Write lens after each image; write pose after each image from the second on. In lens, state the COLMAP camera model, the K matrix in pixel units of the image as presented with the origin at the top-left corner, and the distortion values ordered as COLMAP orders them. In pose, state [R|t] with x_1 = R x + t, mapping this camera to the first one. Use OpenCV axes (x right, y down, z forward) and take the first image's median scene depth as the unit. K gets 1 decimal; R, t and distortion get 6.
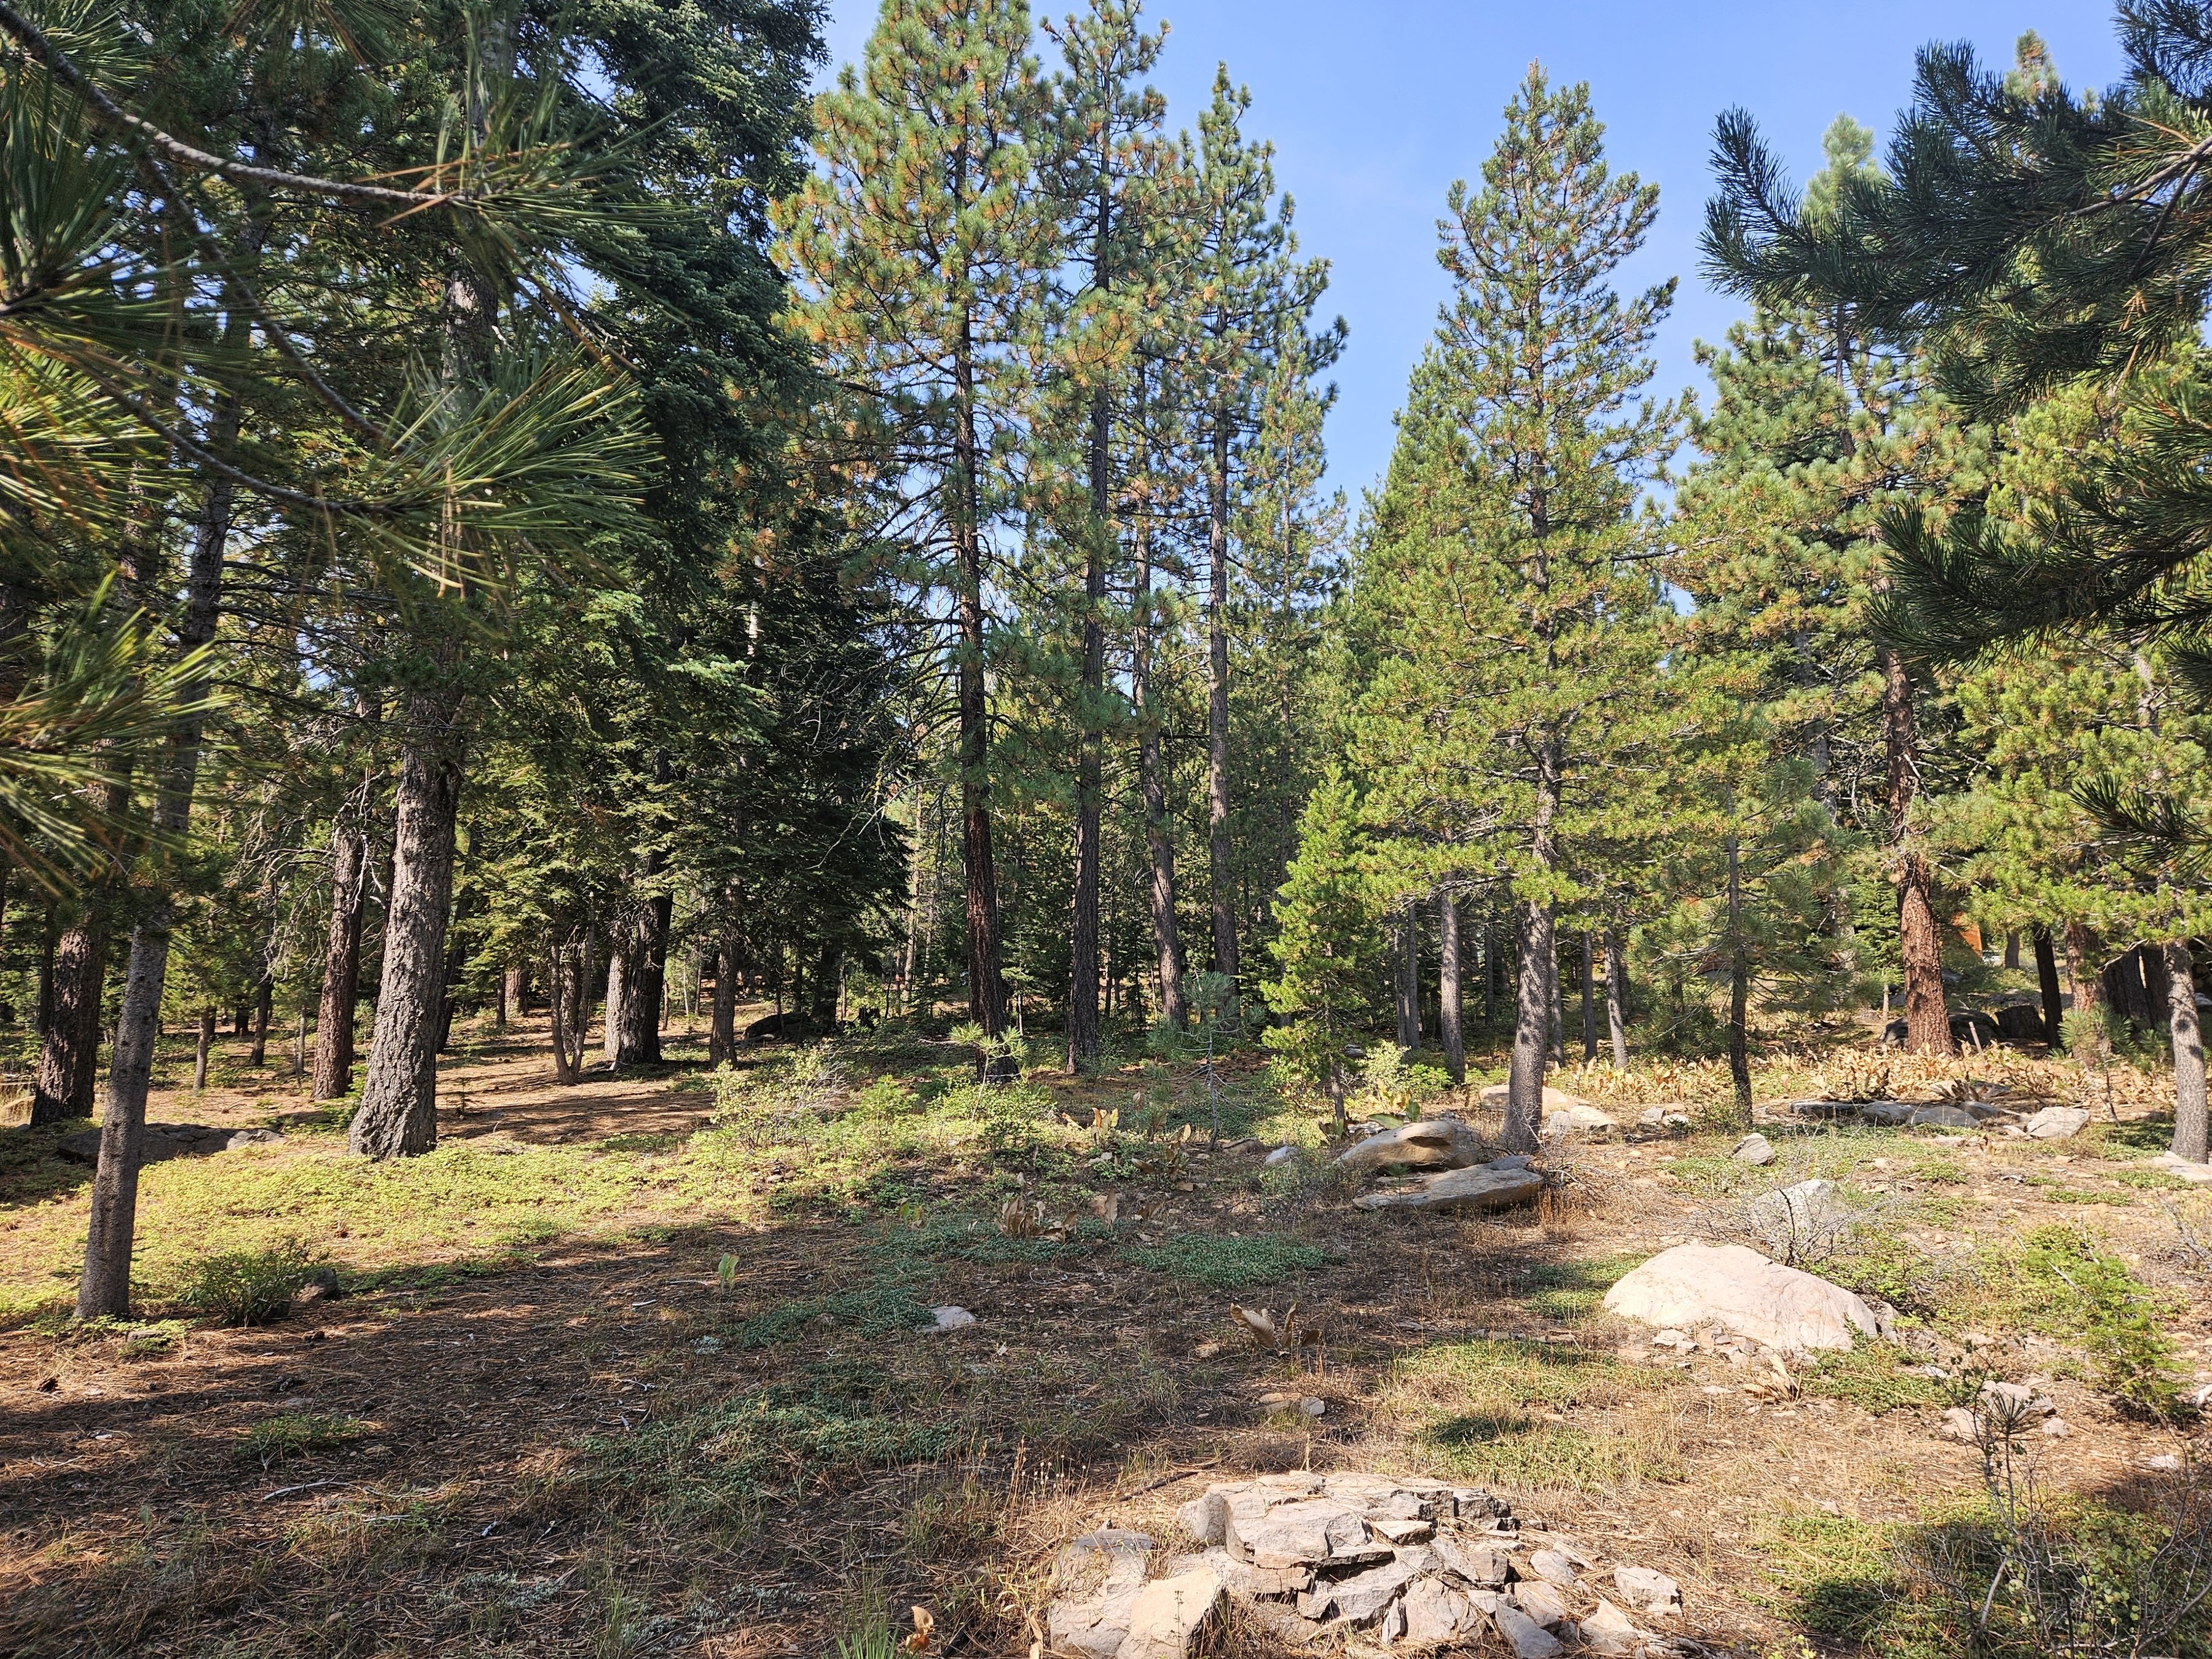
lens RADIAL K [[1516.7, 0, 1109.7], [0, 1516.7, 837.6], [0, 0, 1]] dist [0.086486, -0.075156]
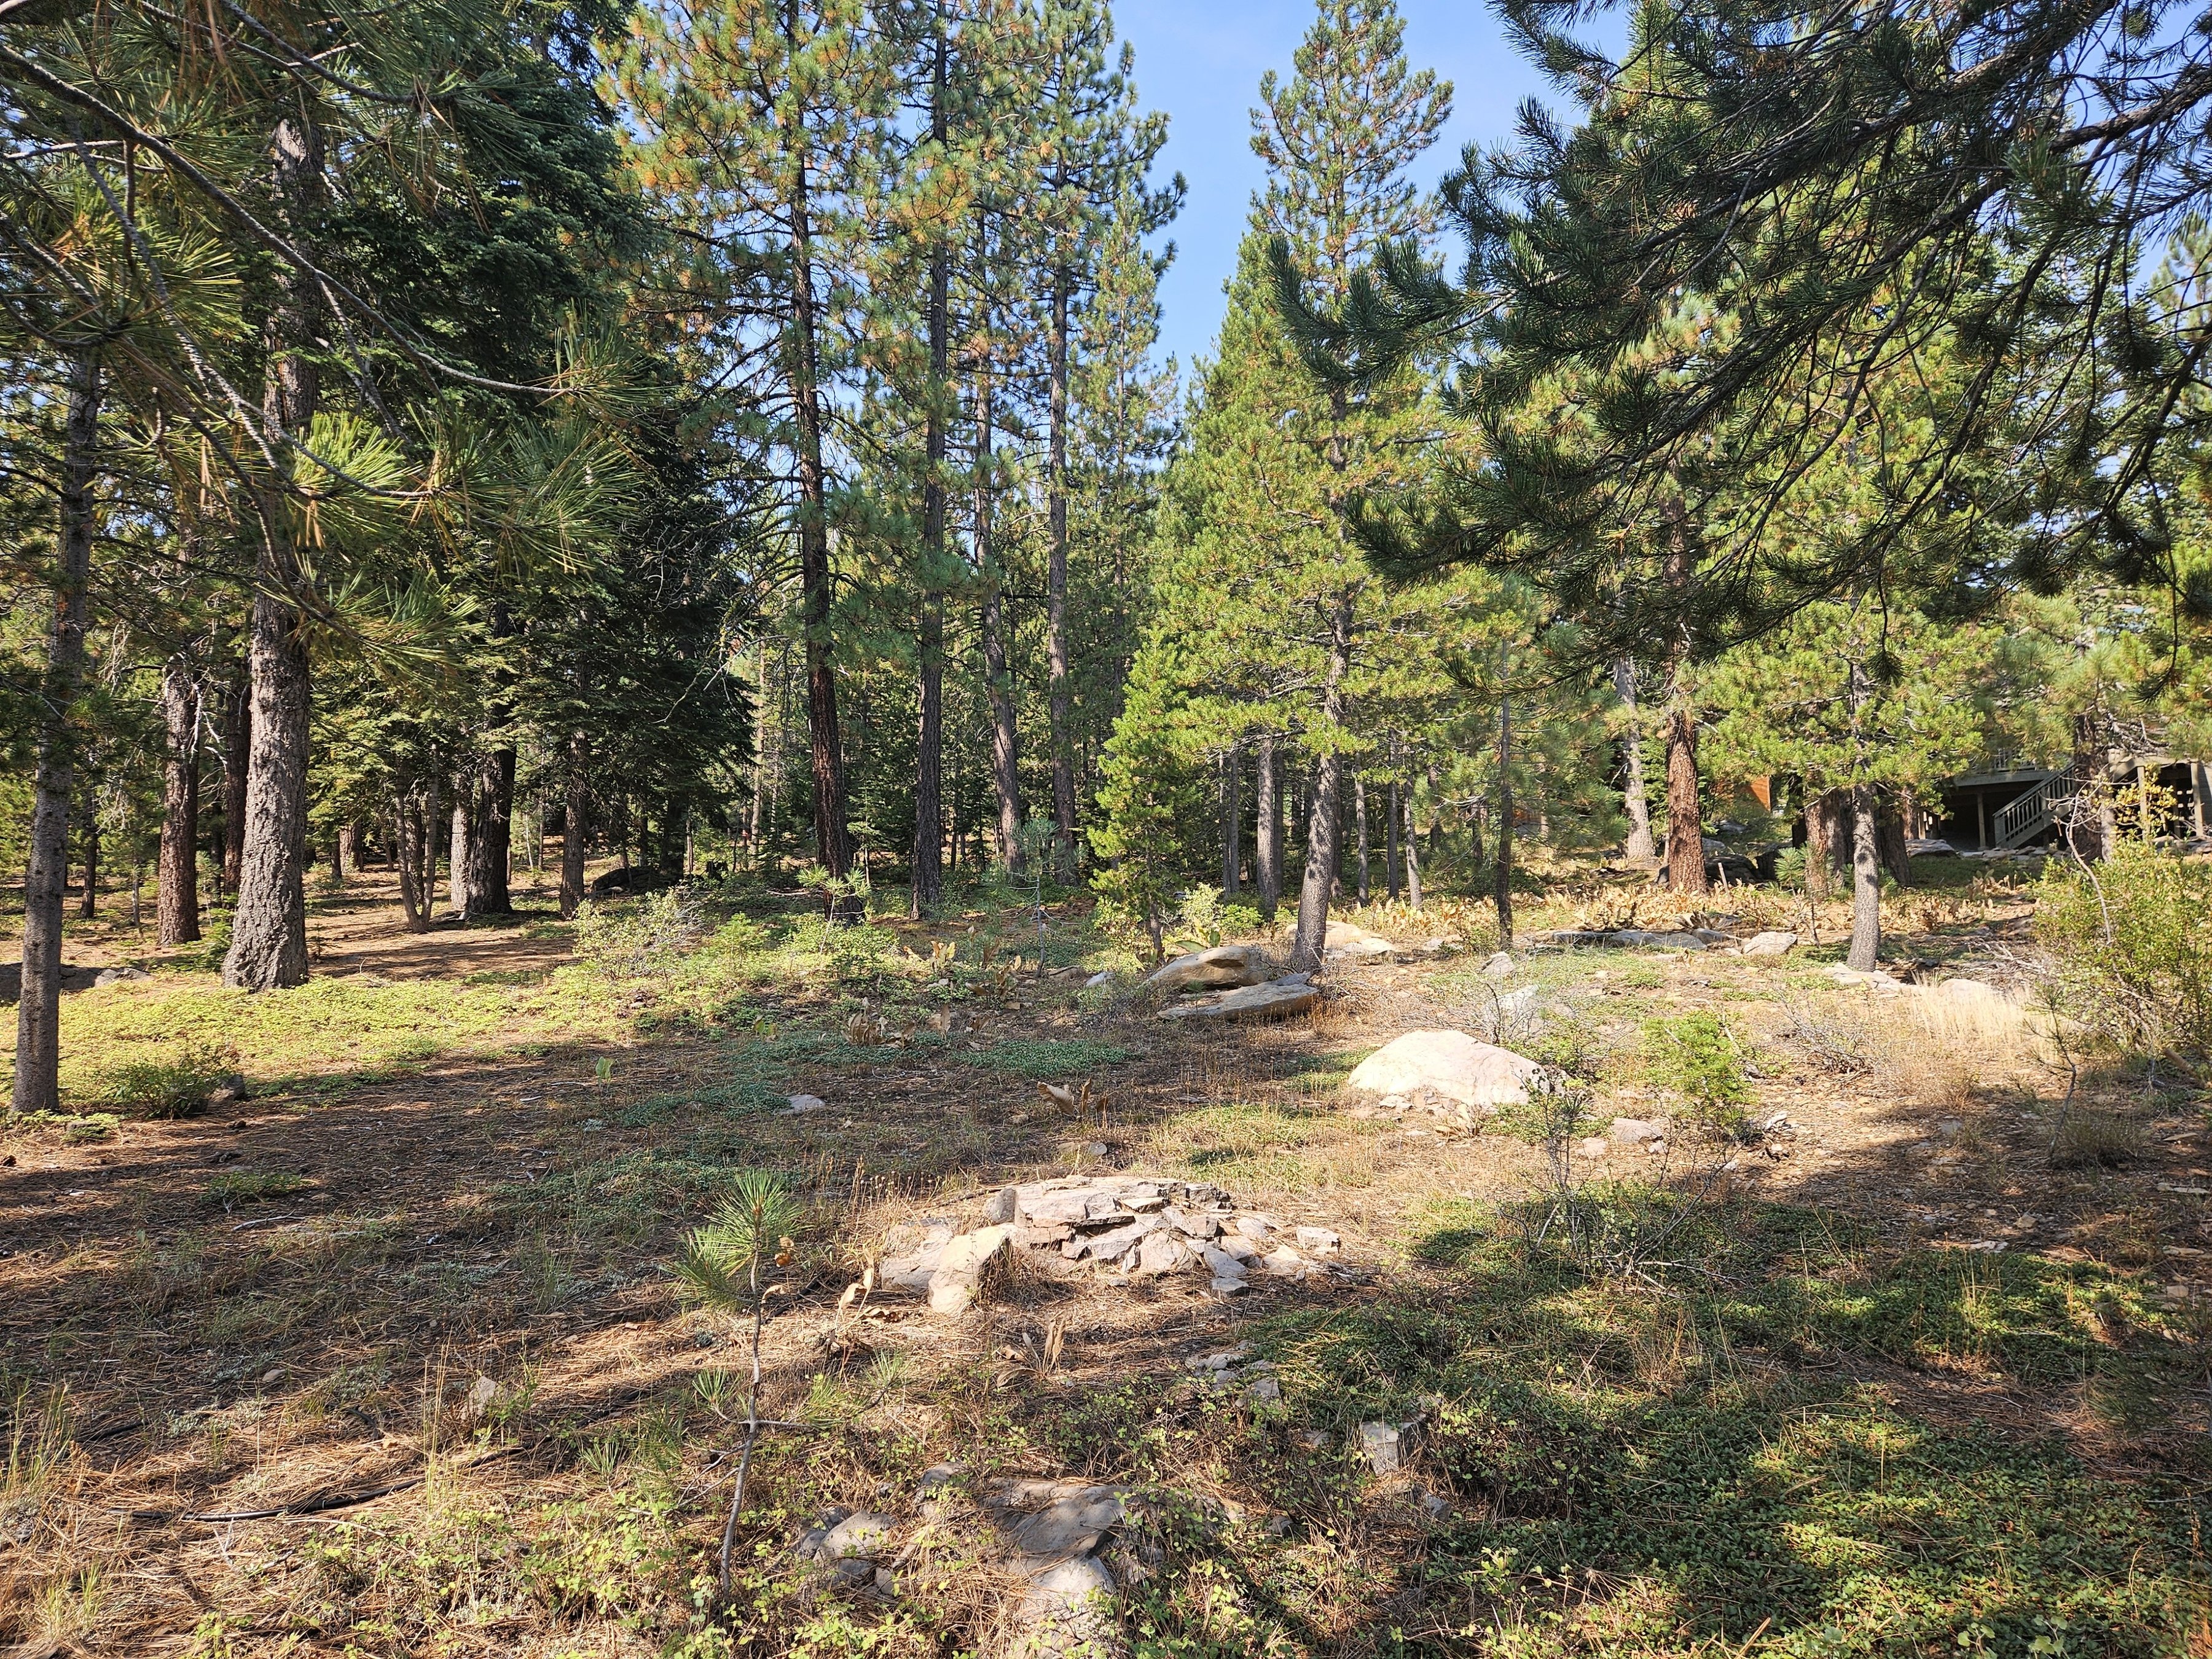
lens RADIAL K [[1526.8, 0, 1092.9], [0, 1526.8, 858.5], [0, 0, 1]] dist [0.087568, -0.075046]
pose [[0.996239, -0.003546, 0.086575, 0.006992], [-0.005591, 0.994449, 0.105074, 0.000858], [-0.086467, -0.105163, 0.990689, -0.072242]]
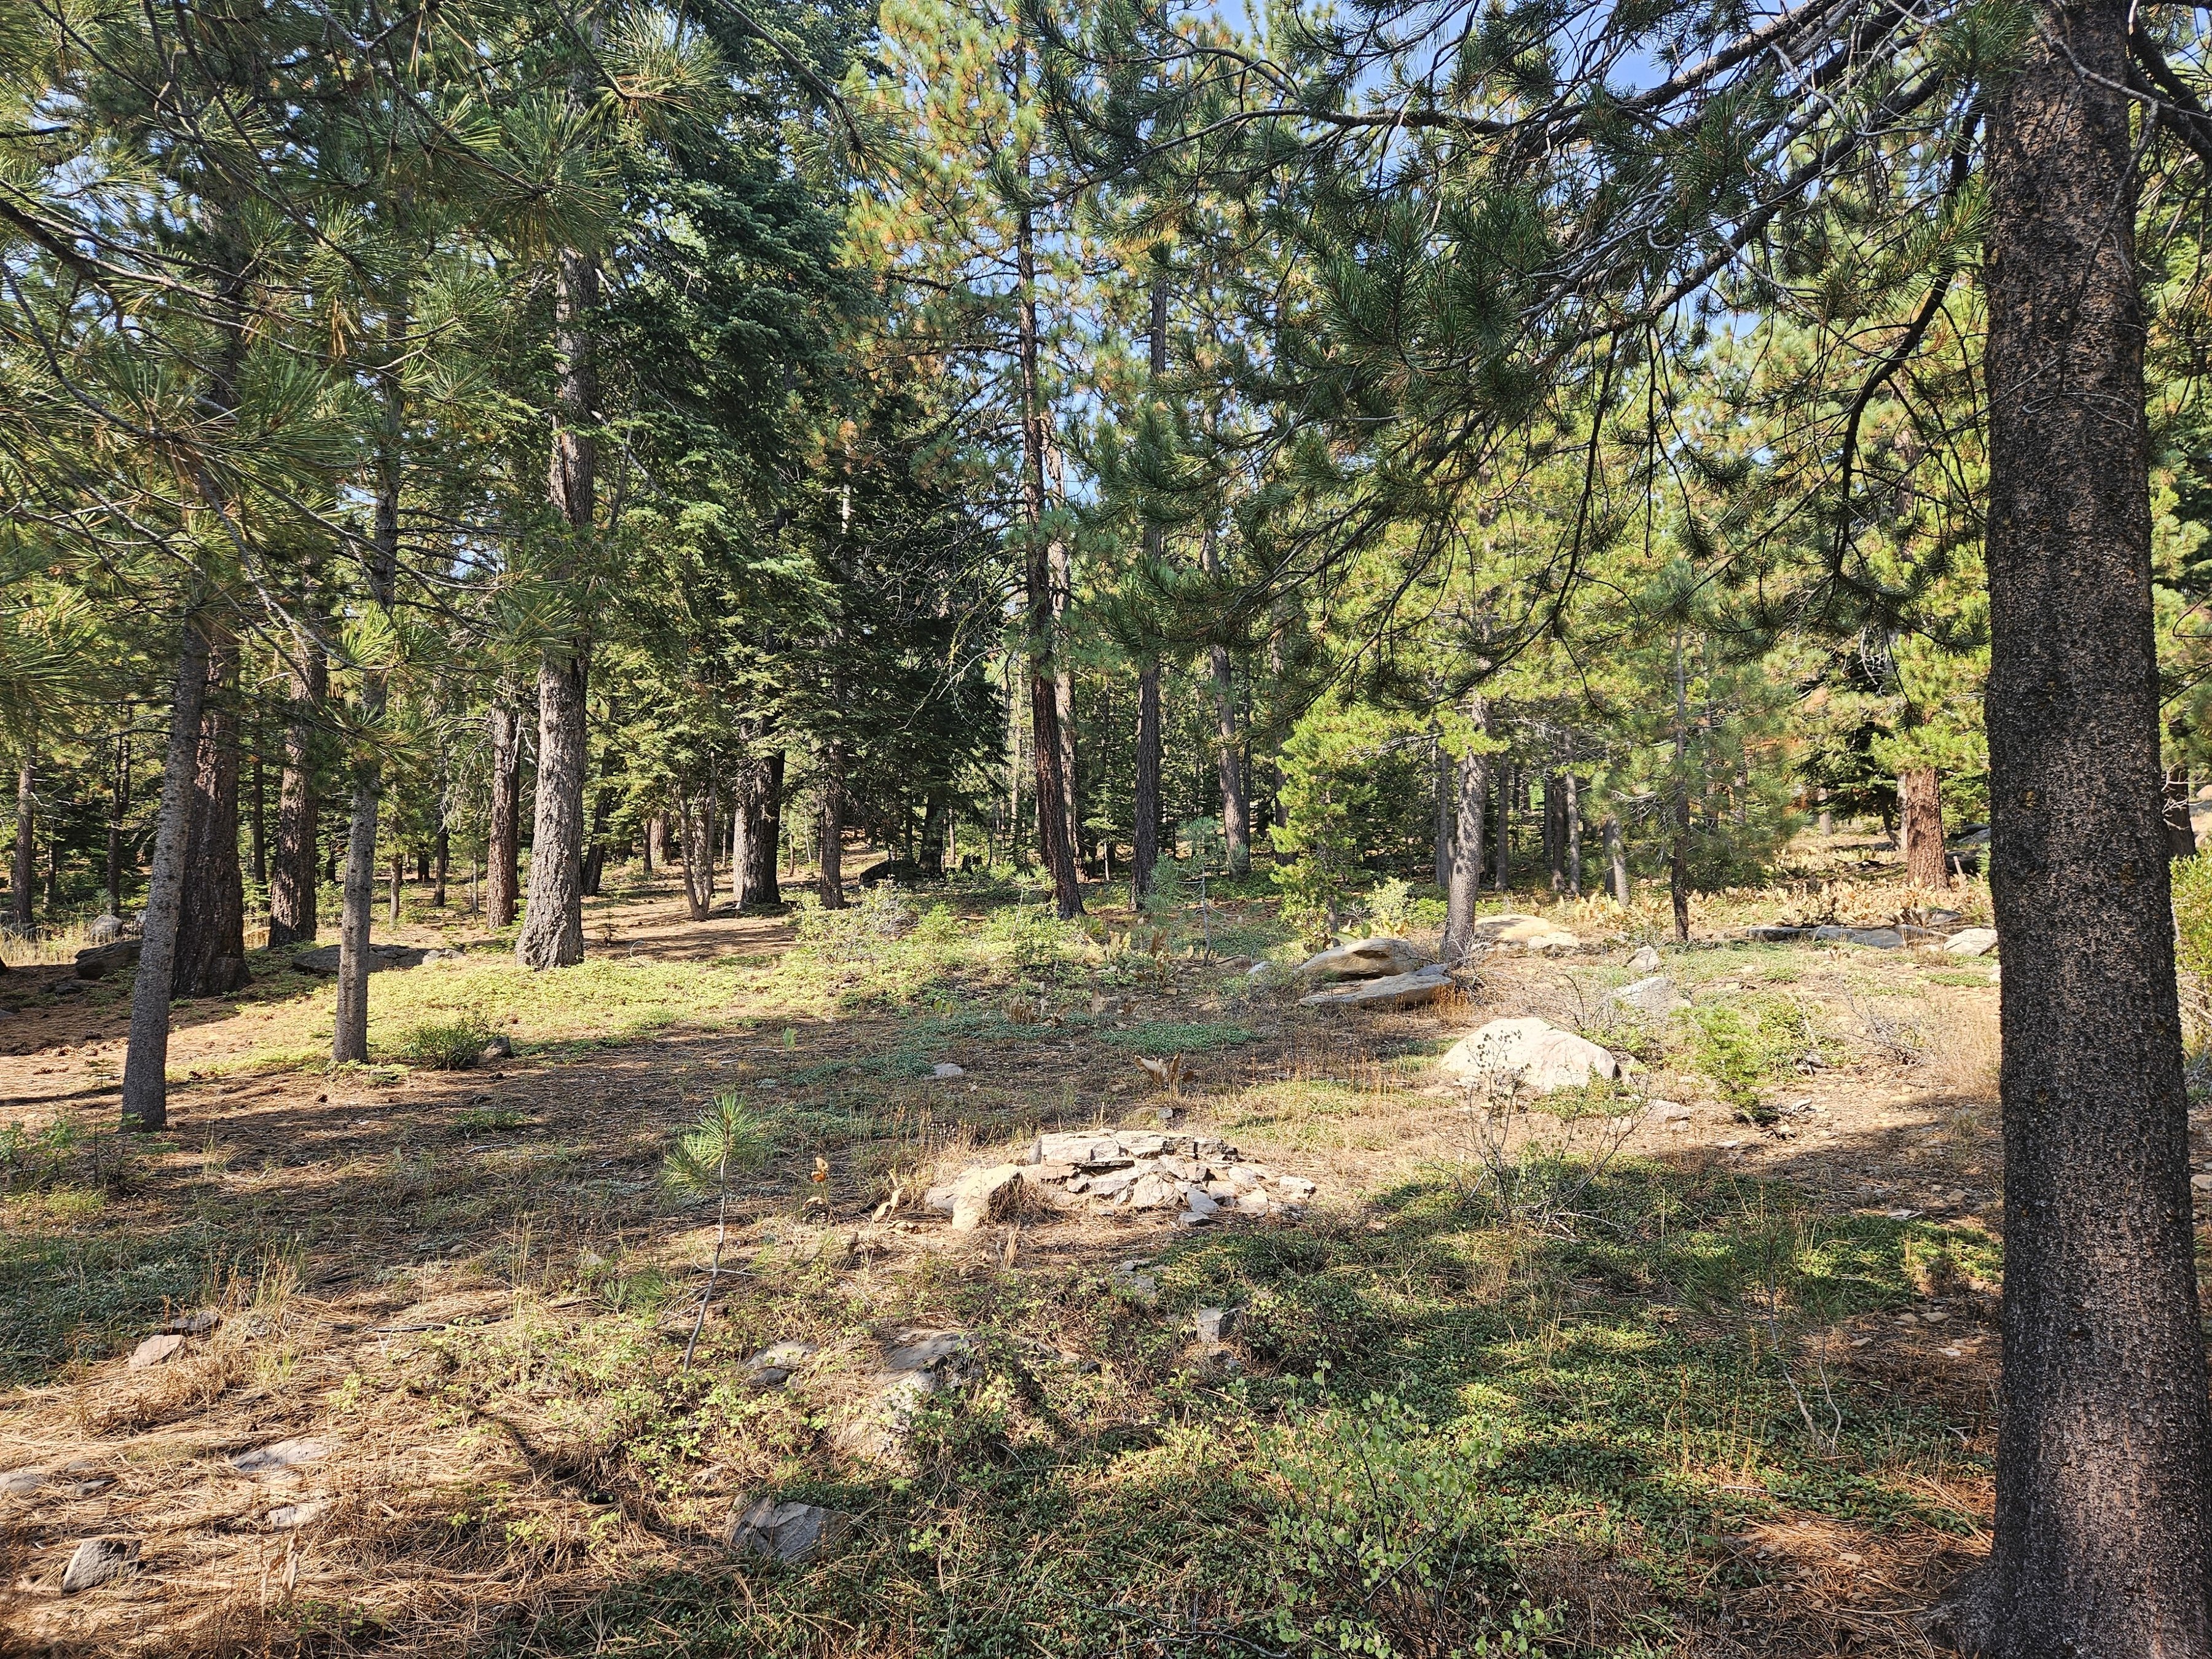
lens RADIAL K [[1534.1, 0, 1099.5], [0, 1534.1, 833.0], [0, 0, 1]] dist [0.091463, -0.078587]
pose [[0.995284, -0.007410, -0.096724, 0.071066], [0.016474, 0.995506, 0.093252, -0.008447], [0.095598, -0.094406, 0.990933, -0.136101]]
